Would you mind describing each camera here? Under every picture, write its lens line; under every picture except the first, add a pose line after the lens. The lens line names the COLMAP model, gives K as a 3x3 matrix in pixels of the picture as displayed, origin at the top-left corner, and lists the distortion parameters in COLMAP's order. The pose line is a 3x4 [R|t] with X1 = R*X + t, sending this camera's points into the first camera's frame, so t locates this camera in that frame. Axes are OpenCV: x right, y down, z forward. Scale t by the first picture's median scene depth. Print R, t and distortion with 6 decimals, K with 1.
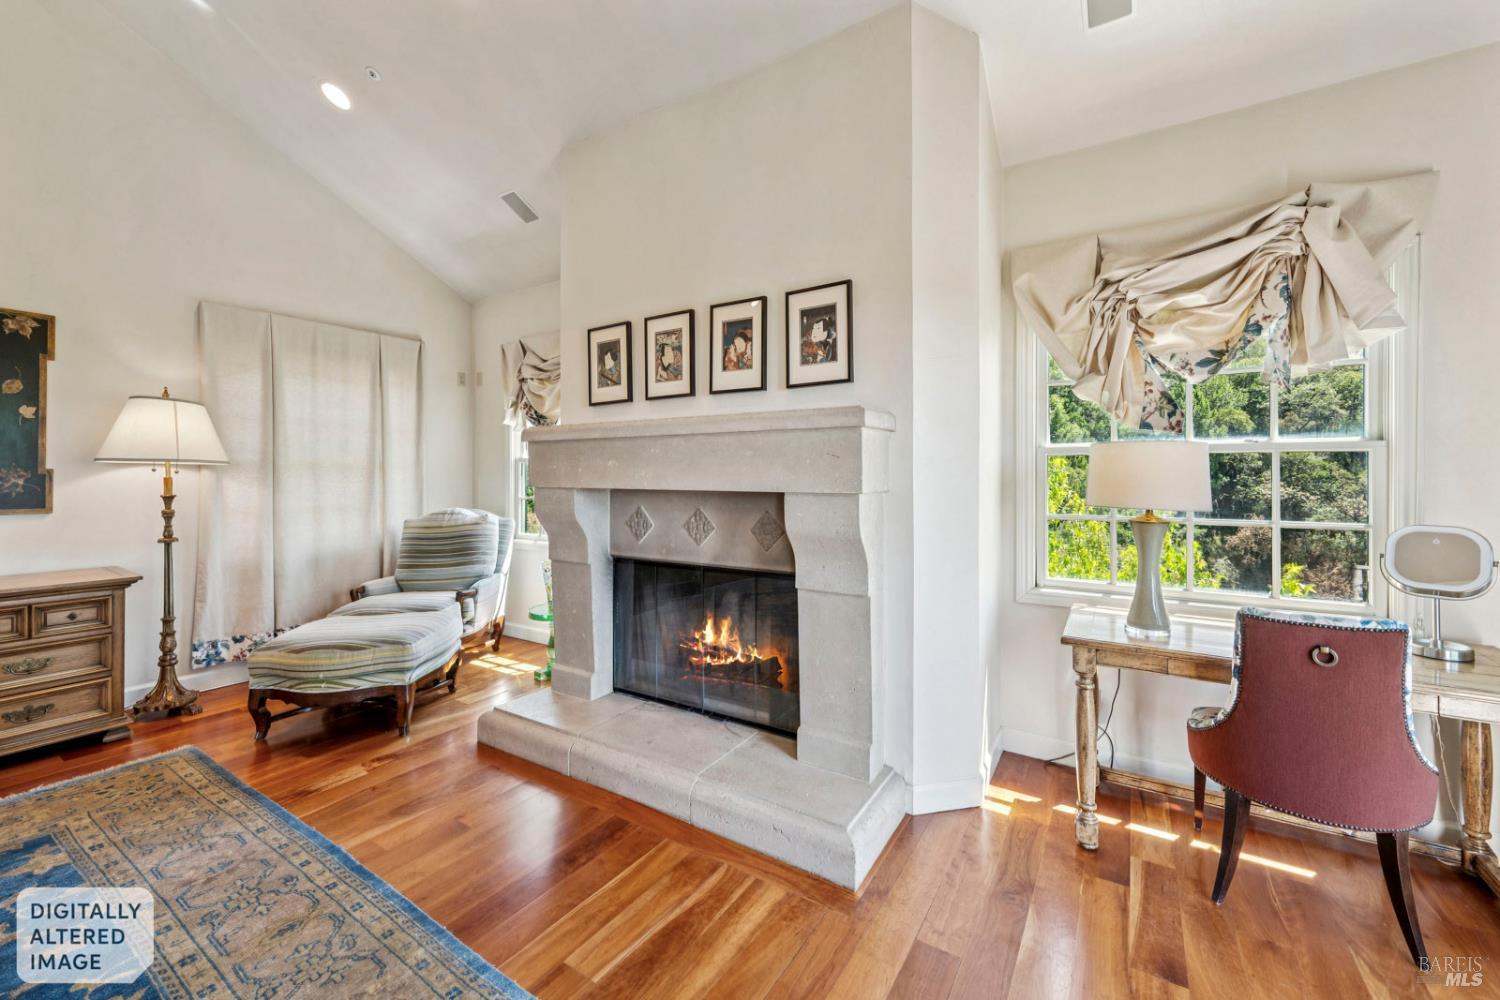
lens RADIAL K [[595.9, 0, 754.1], [0, 595.9, 481.0], [0, 0, 1]] dist [-0.003134, 0.000490]
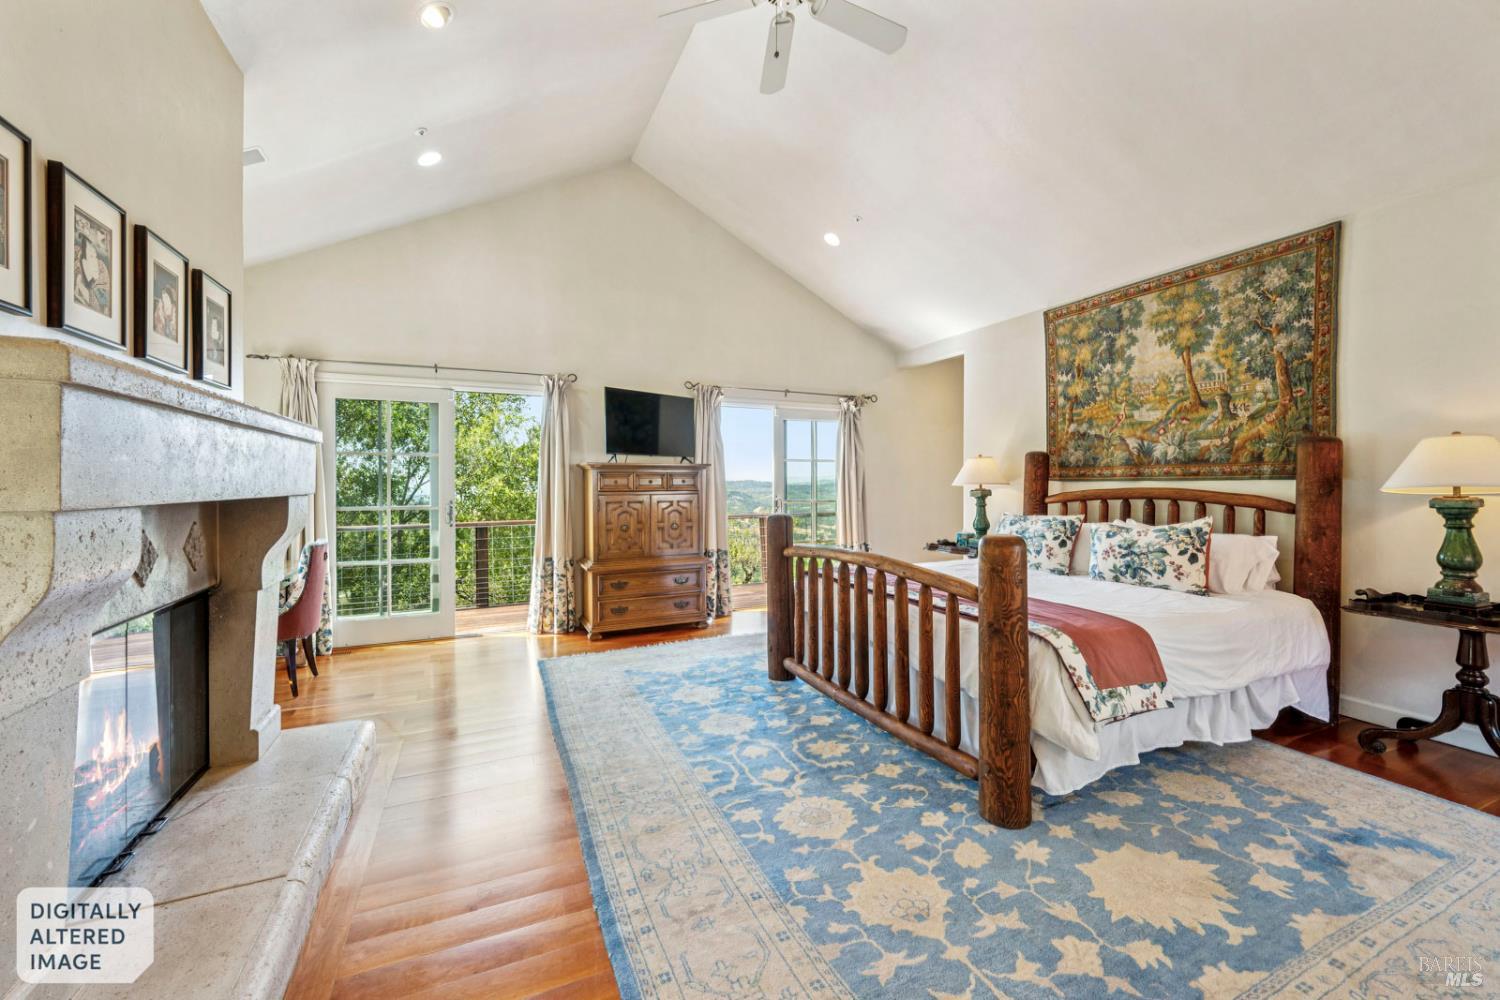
lens RADIAL K [[595.9, 0, 750.8], [0, 595.9, 487.9], [0, 0, 1]] dist [-0.003134, 0.000490]
pose [[-0.836424, -0.003442, 0.548072, -0.986194], [0.007584, 0.999812, 0.017853, -0.005164], [-0.548030, 0.019089, -0.836241, 1.160304]]
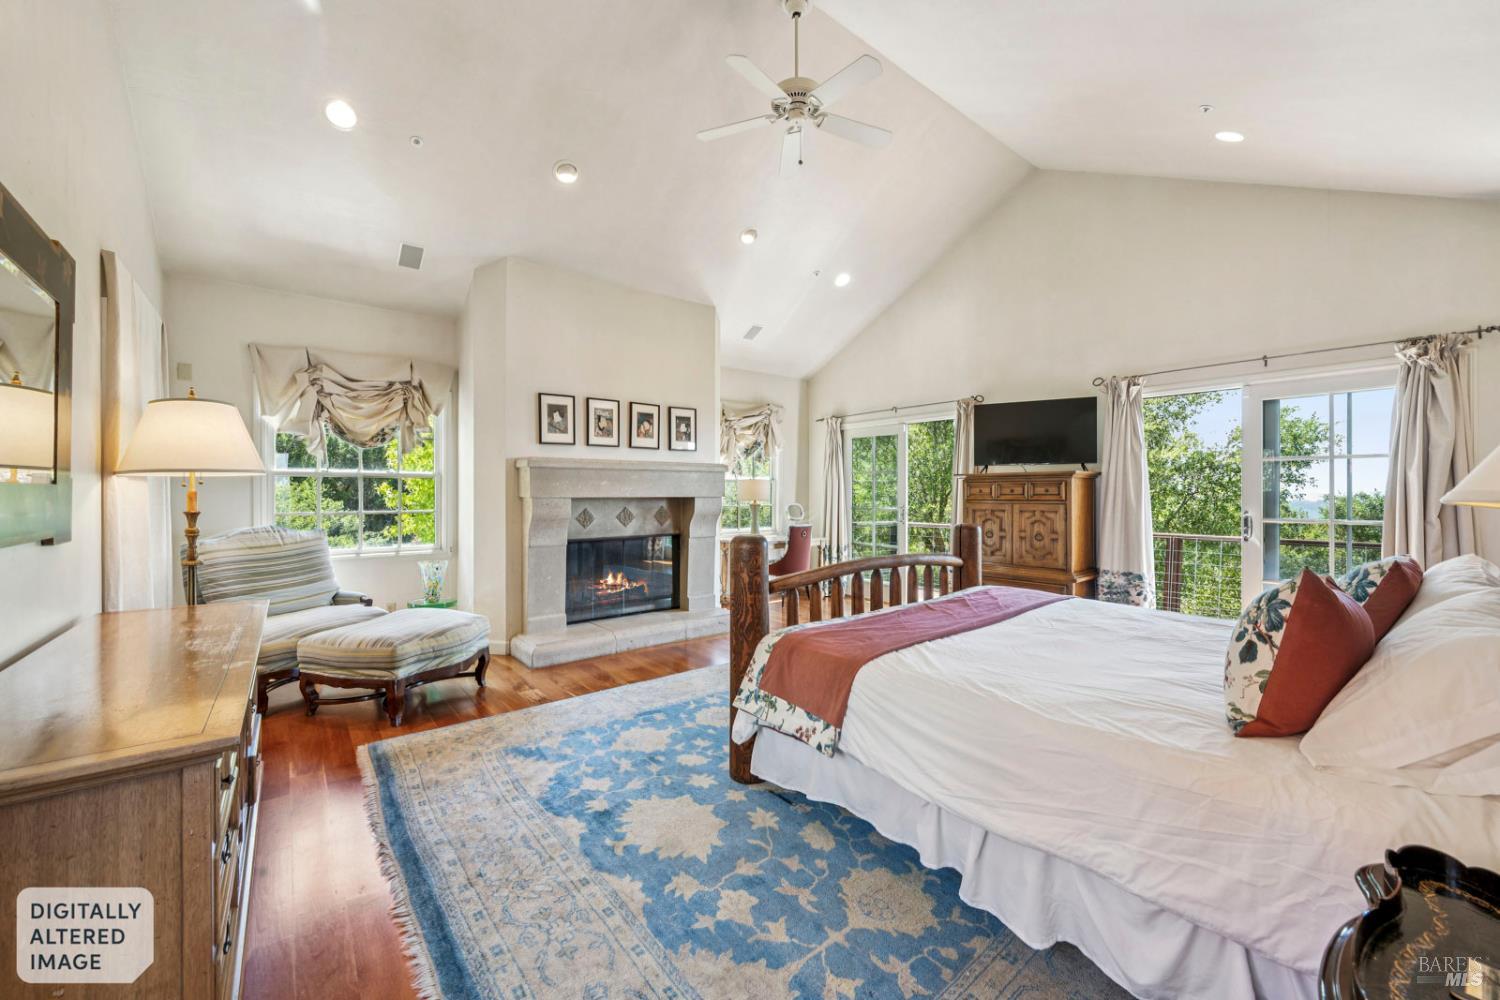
lens RADIAL K [[595.9, 0, 749.2], [0, 595.9, 493.9], [0, 0, 1]] dist [-0.003134, 0.000490]
pose [[0.333810, -0.001800, 0.942639, -1.719851], [0.010115, 0.999947, -0.001672, 0.010465], [-0.942586, 0.010093, 0.333811, -0.001997]]
